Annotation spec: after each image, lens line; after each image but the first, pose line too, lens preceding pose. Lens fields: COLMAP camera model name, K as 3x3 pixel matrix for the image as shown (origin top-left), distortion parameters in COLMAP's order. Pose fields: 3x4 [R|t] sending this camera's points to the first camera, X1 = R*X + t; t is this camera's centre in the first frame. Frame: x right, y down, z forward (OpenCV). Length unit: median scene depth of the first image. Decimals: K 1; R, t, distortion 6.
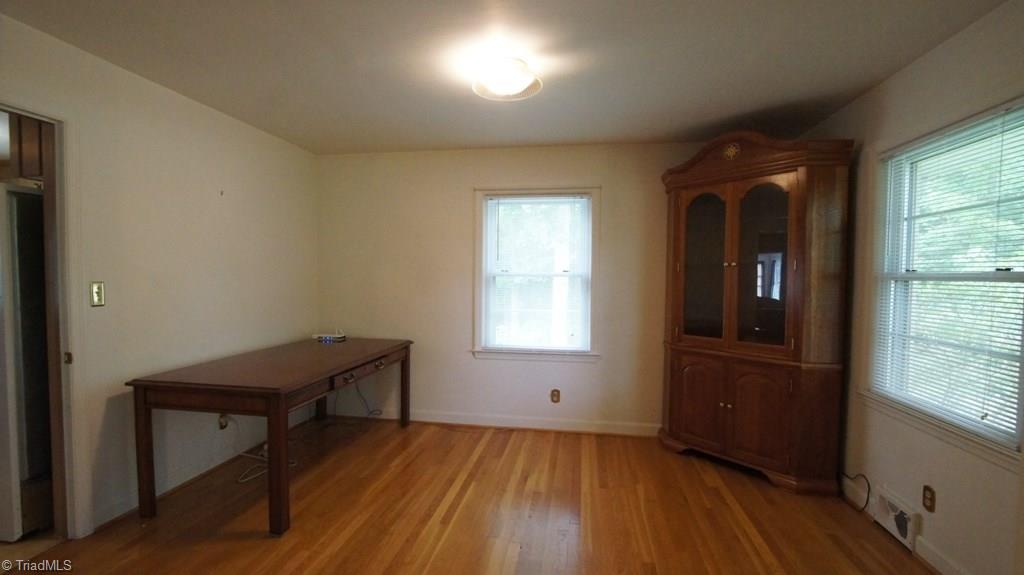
lens RADIAL K [[455.9, 0, 509.5], [0, 455.9, 296.2], [0, 0, 1]] dist [-0.029585, 0.000732]
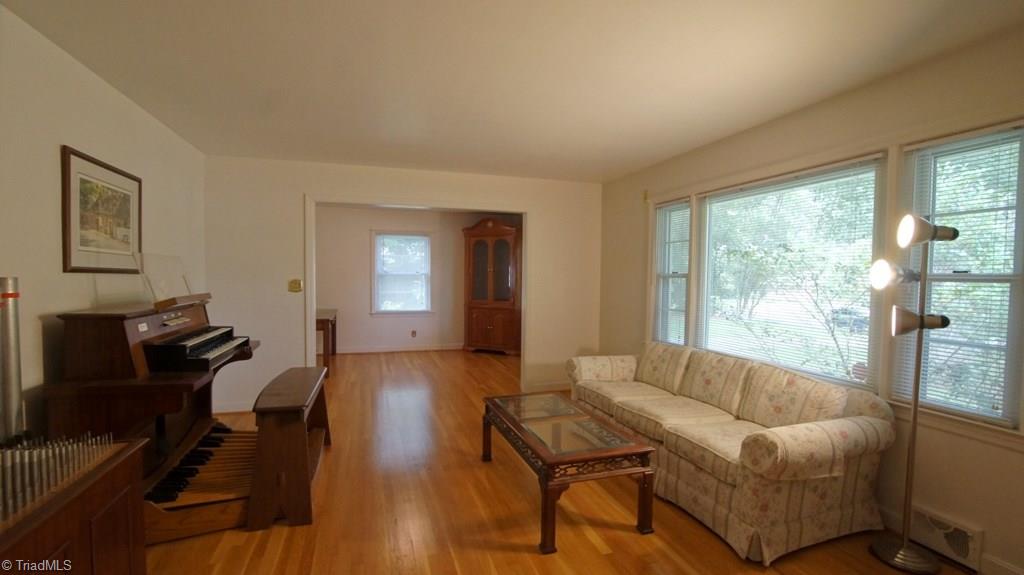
lens RADIAL K [[455.9, 0, 509.5], [0, 455.9, 296.2], [0, 0, 1]] dist [-0.029585, 0.000732]
pose [[0.896539, -0.019409, 0.442540, -0.474649], [0.017176, 0.999811, 0.009054, 0.047385], [-0.442632, -0.000516, 0.896703, -1.161187]]
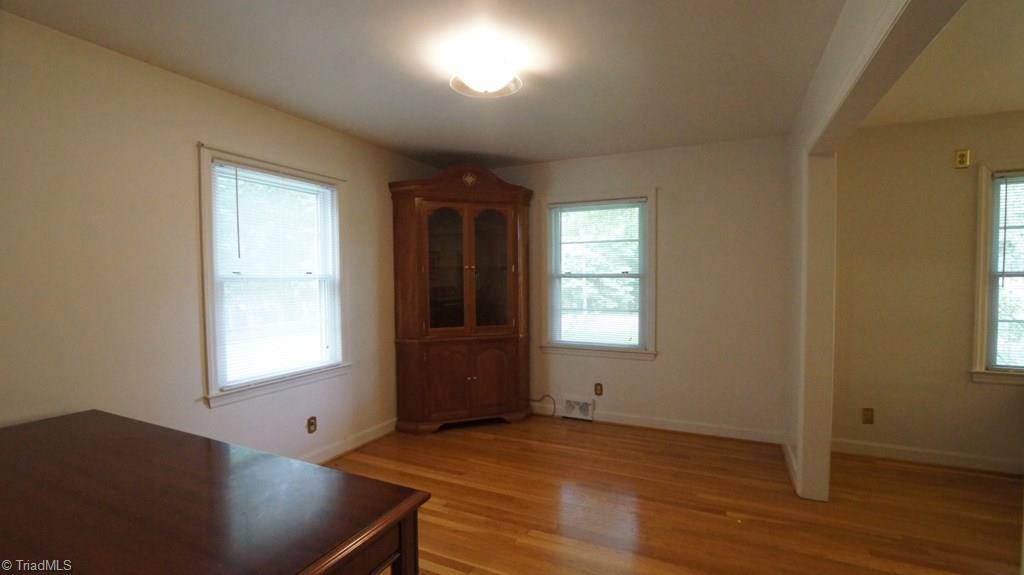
lens RADIAL K [[455.9, 0, 509.5], [0, 455.9, 296.2], [0, 0, 1]] dist [-0.029585, 0.000732]
pose [[0.290438, -0.050789, 0.955545, -0.649067], [0.049984, 0.998032, 0.037854, -0.029257], [-0.955587, 0.036768, 0.292405, 0.474715]]
